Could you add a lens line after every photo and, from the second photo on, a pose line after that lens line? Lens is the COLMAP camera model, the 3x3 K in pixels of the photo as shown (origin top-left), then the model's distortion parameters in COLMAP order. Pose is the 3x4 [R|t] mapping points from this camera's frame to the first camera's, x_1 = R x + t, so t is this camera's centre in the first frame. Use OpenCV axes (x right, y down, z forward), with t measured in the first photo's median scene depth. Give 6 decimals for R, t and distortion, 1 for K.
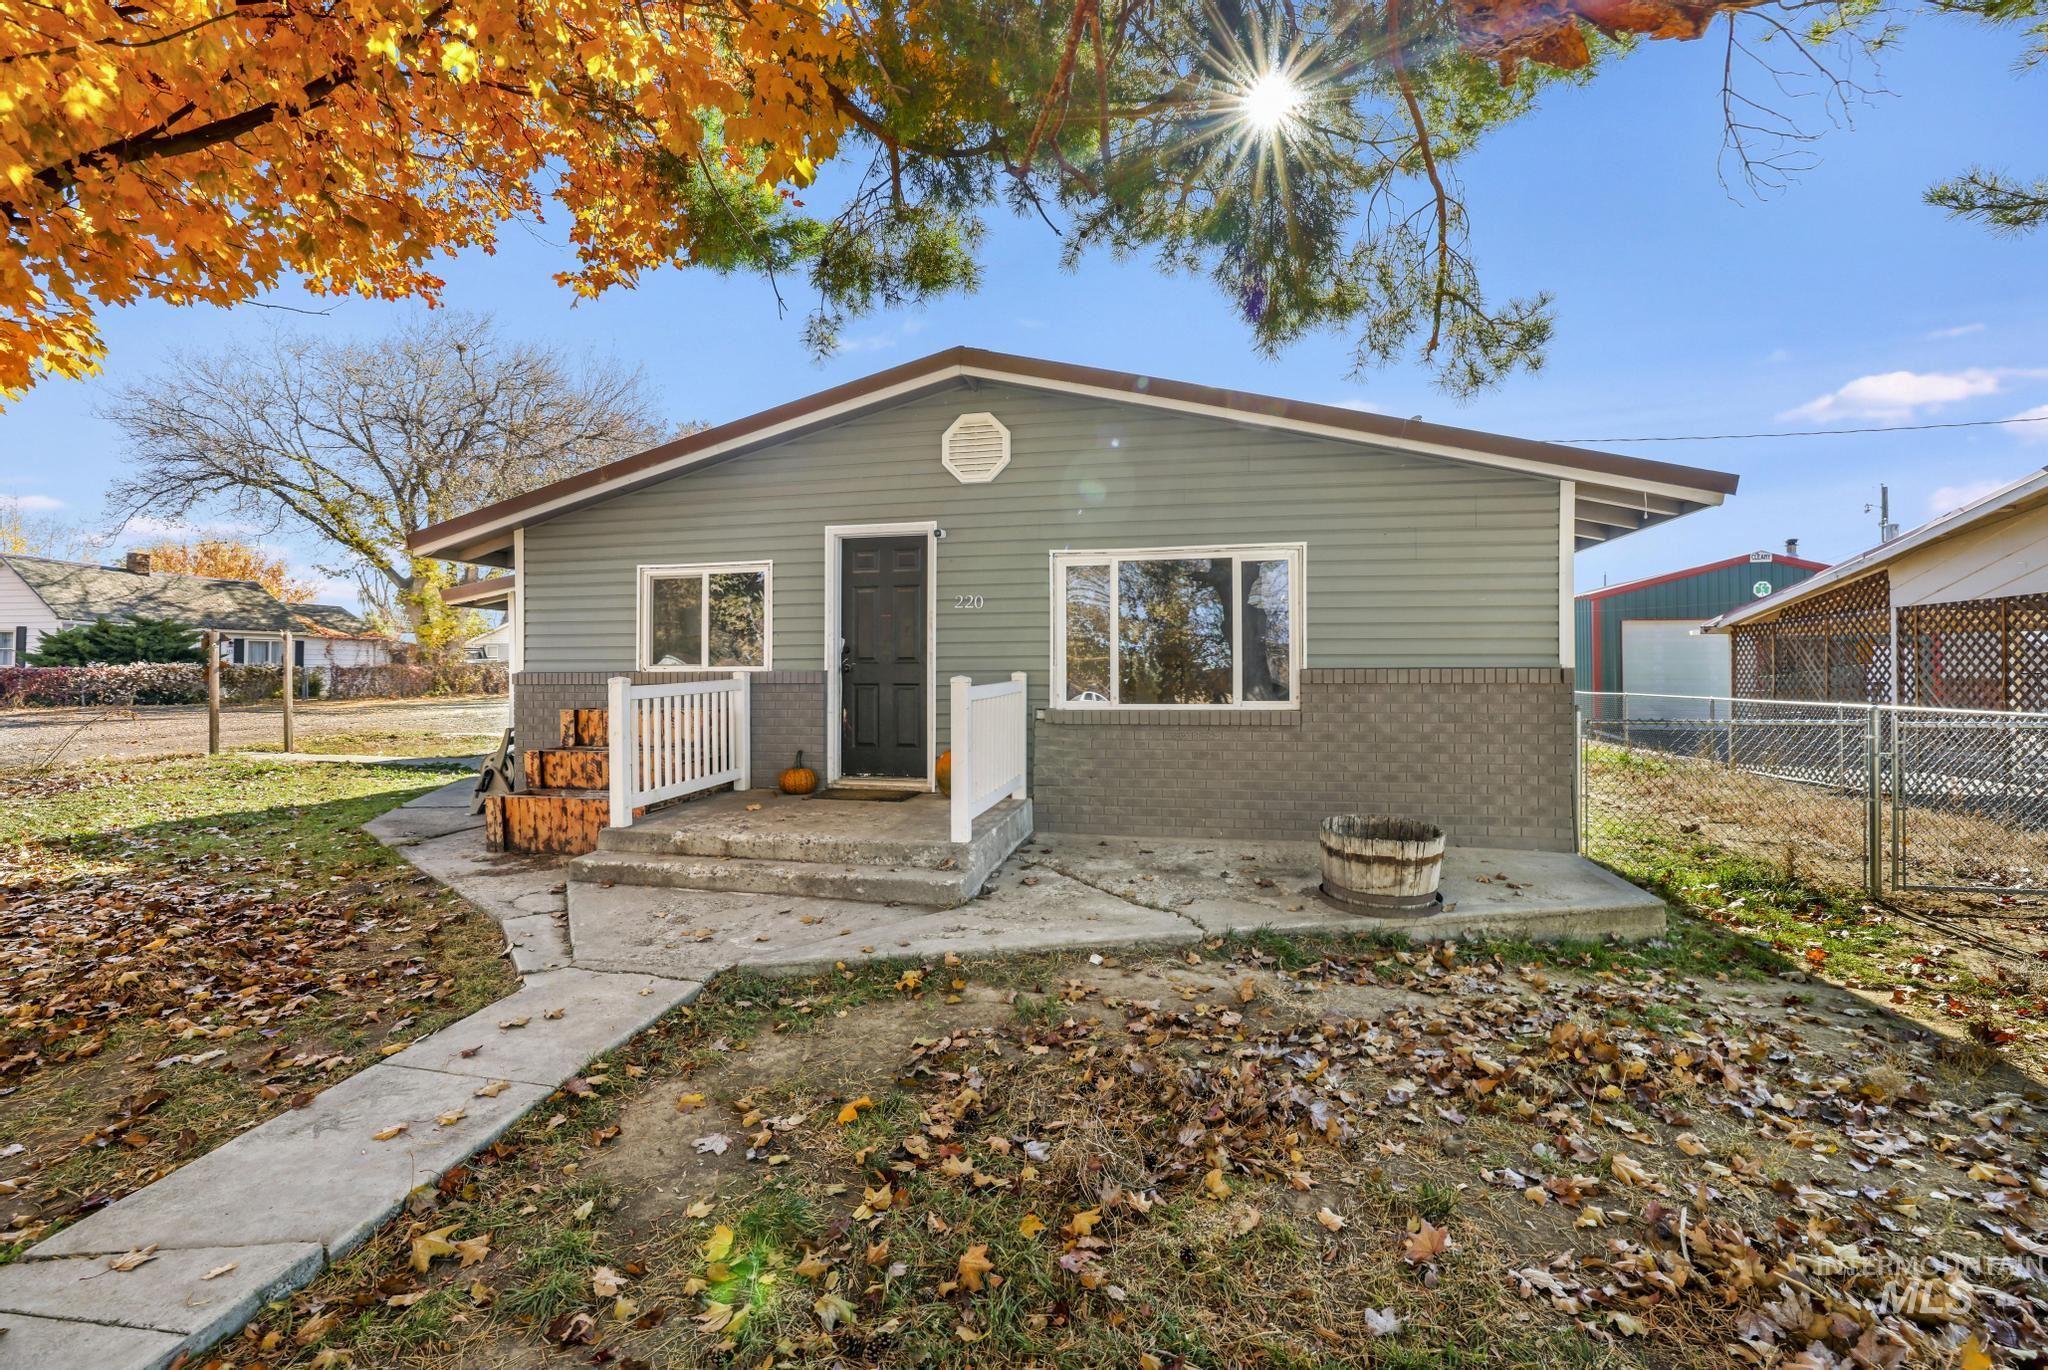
lens RADIAL K [[890.4, 0, 1024.7], [0, 890.4, 665.9], [0, 0, 1]] dist [-0.040653, 0.014421]
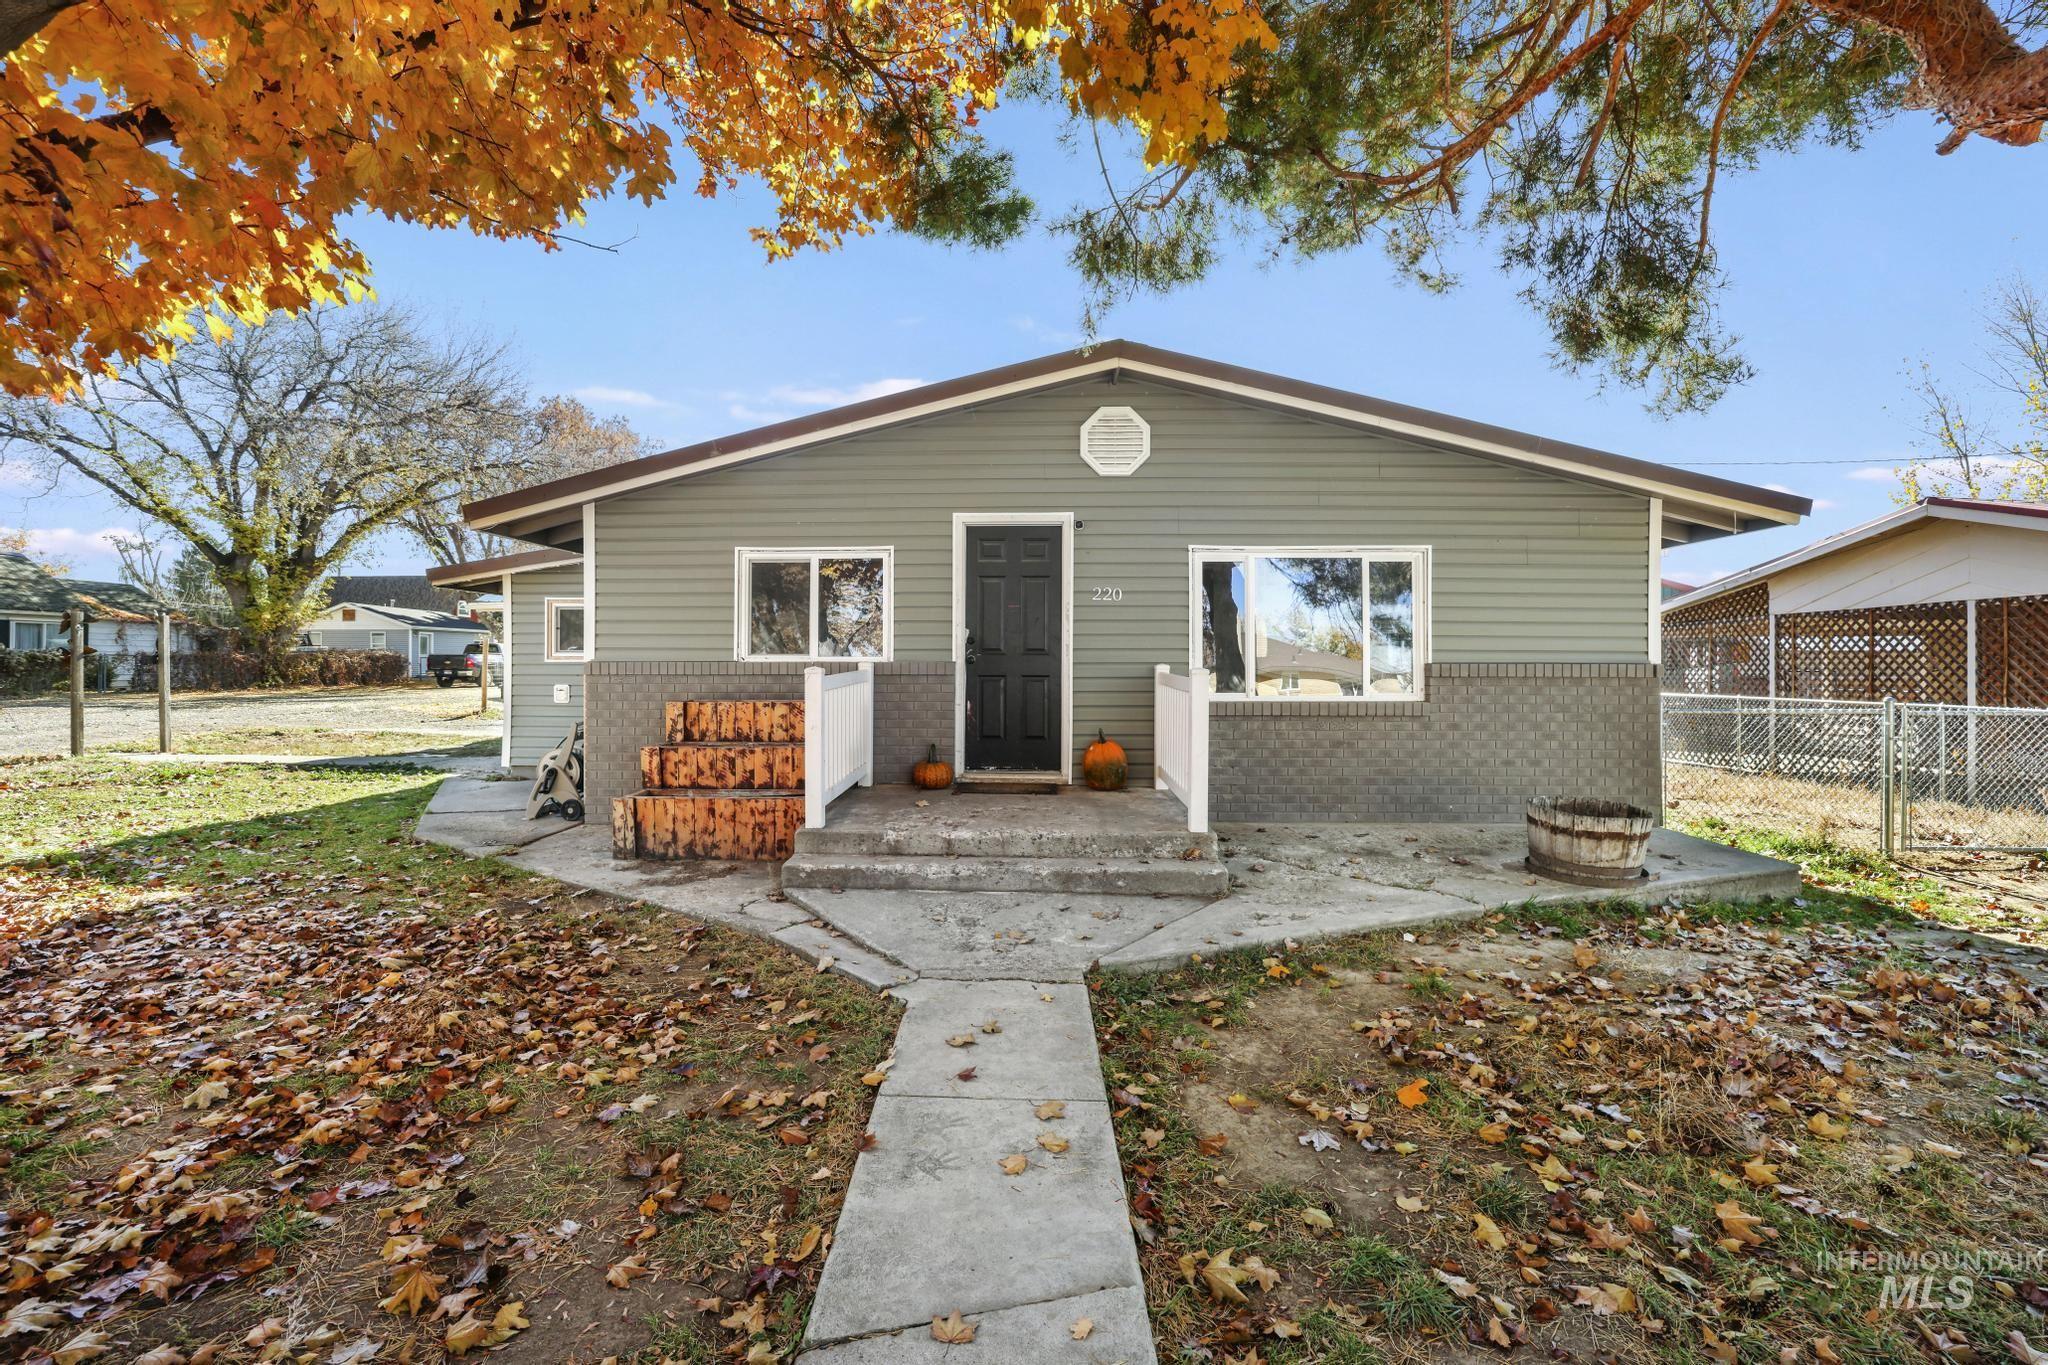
lens RADIAL K [[880.3, 0, 983.8], [0, 880.3, 668.6], [0, 0, 1]] dist [-0.044438, 0.018019]
pose [[0.984857, 0.005425, 0.173284, -0.390750], [-0.007296, 0.999922, 0.010160, 0.002961], [-0.173215, -0.011271, 0.984819, 0.048714]]
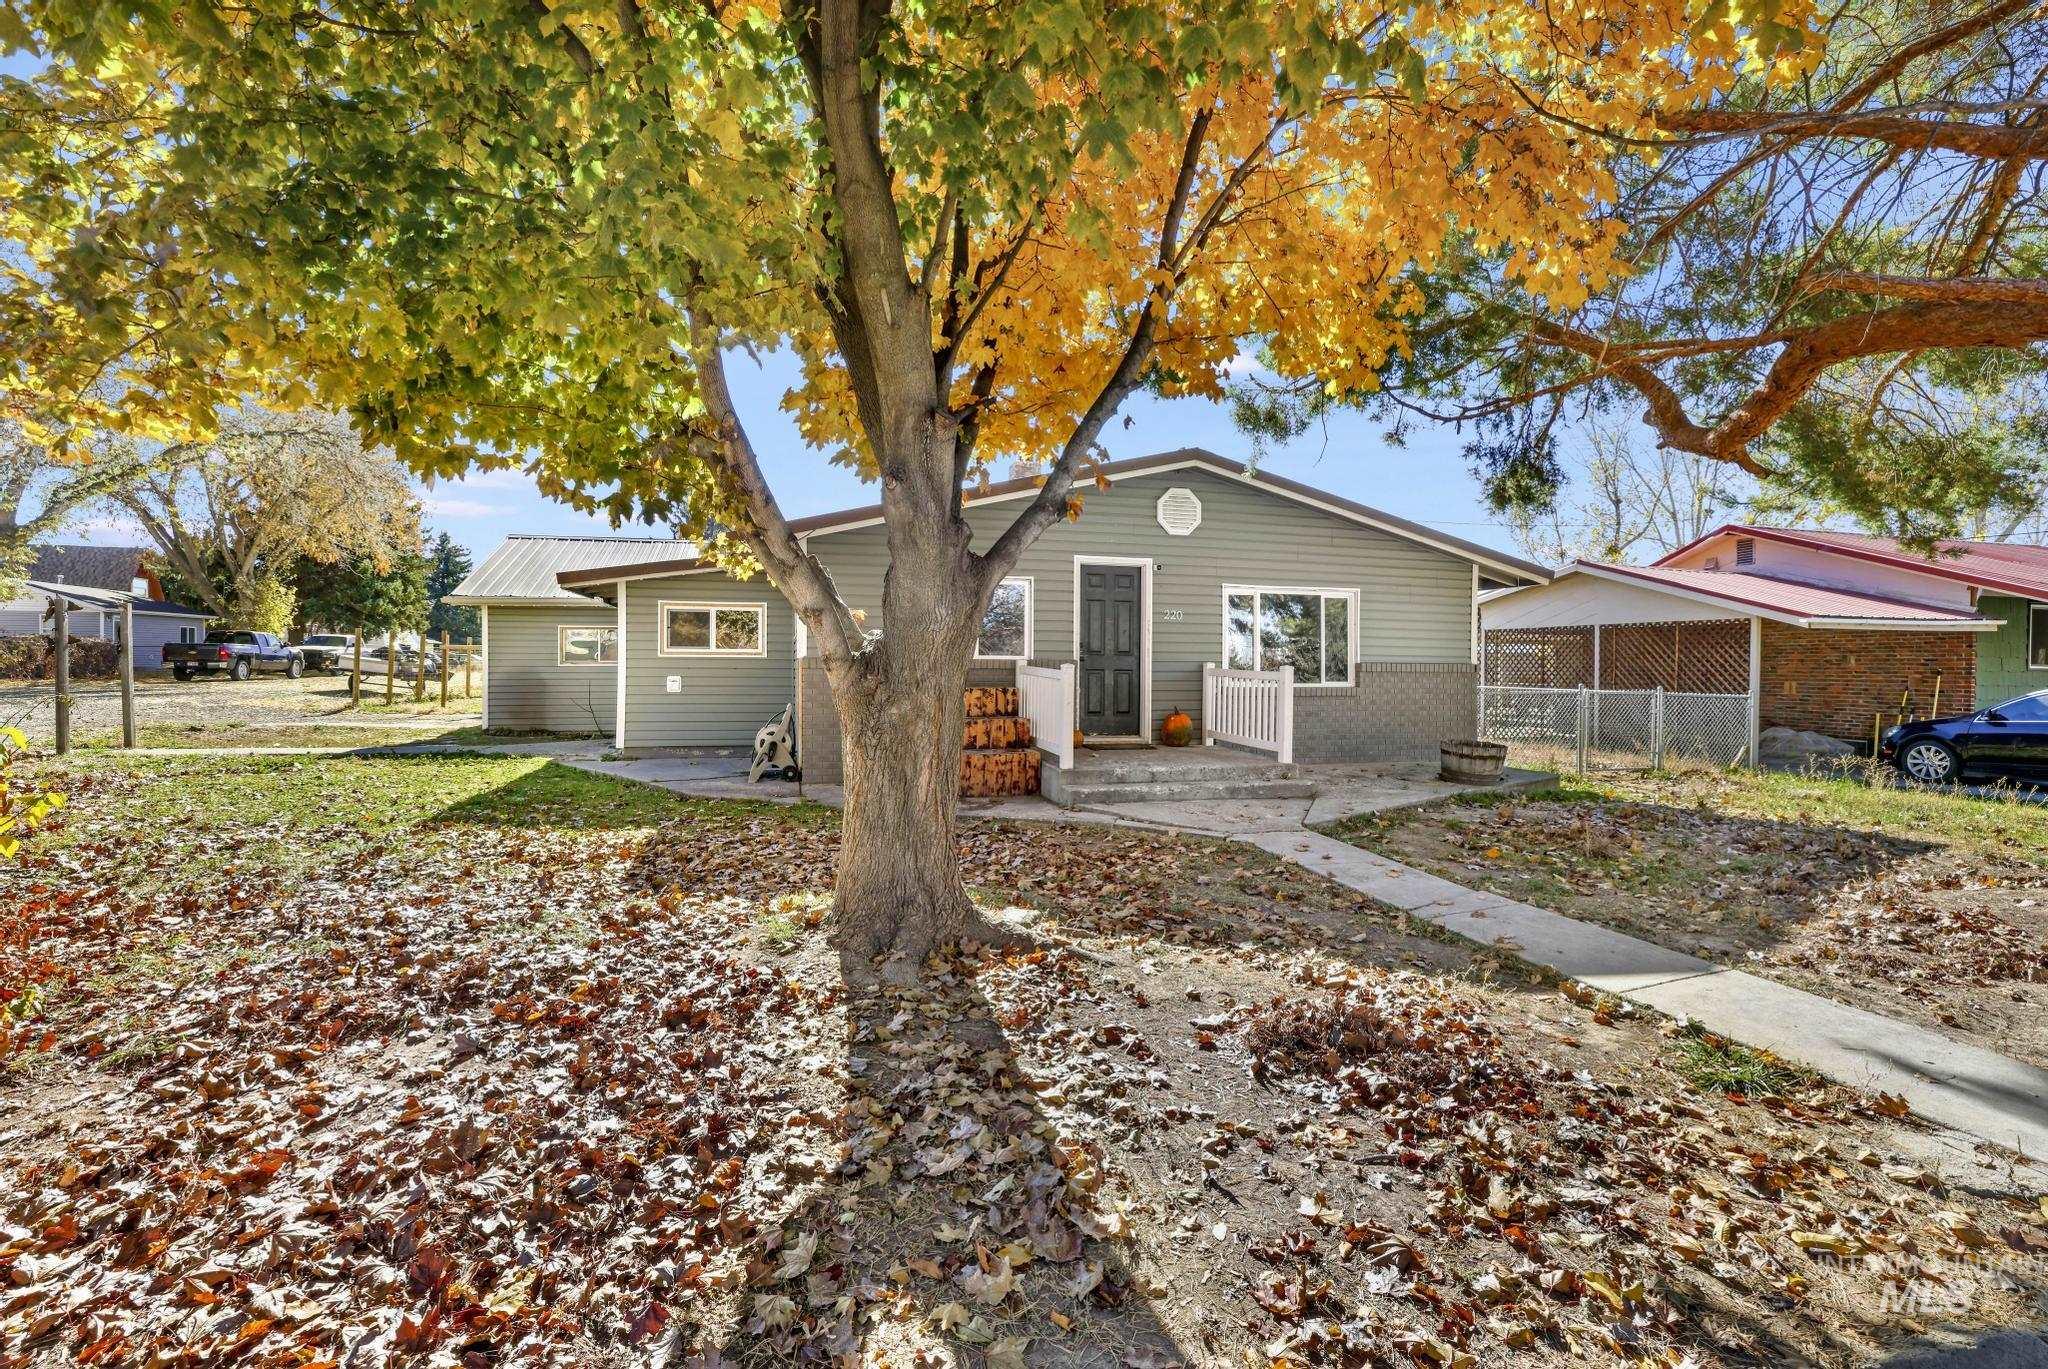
lens RADIAL K [[880.3, 0, 983.8], [0, 880.3, 670.6], [0, 0, 1]] dist [-0.044438, 0.018019]
pose [[0.895797, 0.006890, 0.444411, -1.053340], [-0.015567, 0.999753, 0.015878, 0.002628], [-0.444192, -0.021142, 0.895682, -0.186927]]
